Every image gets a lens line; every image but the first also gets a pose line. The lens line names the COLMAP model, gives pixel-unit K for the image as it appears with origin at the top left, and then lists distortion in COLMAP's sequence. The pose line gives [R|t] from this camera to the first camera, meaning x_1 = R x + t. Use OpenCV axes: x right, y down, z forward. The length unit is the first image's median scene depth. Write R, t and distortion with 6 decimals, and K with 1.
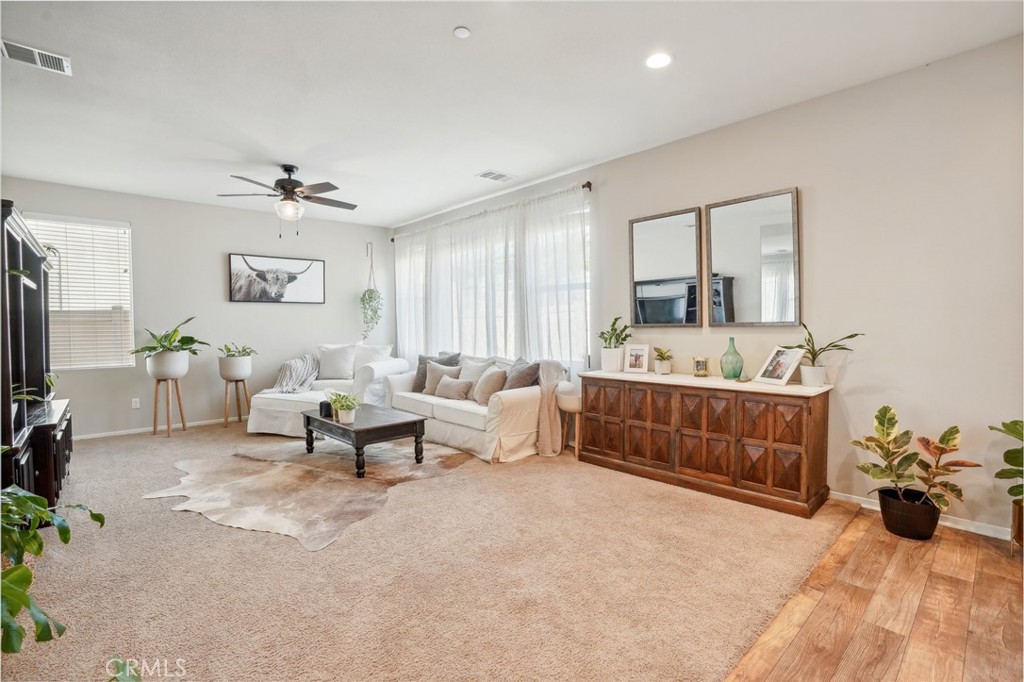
lens RADIAL K [[480.7, 0, 512.0], [0, 480.7, 341.0], [0, 0, 1]] dist [-0.067687, 0.026763]
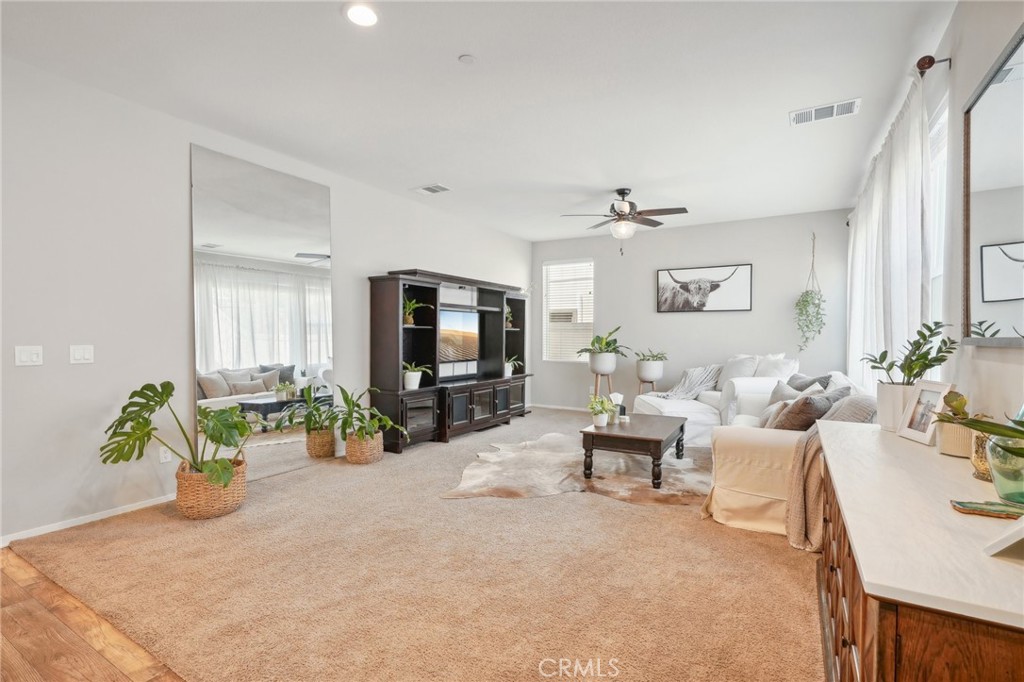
lens RADIAL K [[475.9, 0, 511.7], [0, 475.9, 345.7], [0, 0, 1]] dist [-0.003578, 0.000018]
pose [[0.283839, 0.031591, -0.958352, 0.539406], [-0.037995, 0.999043, 0.021679, -0.019662], [0.958119, 0.030259, 0.284767, 0.444982]]
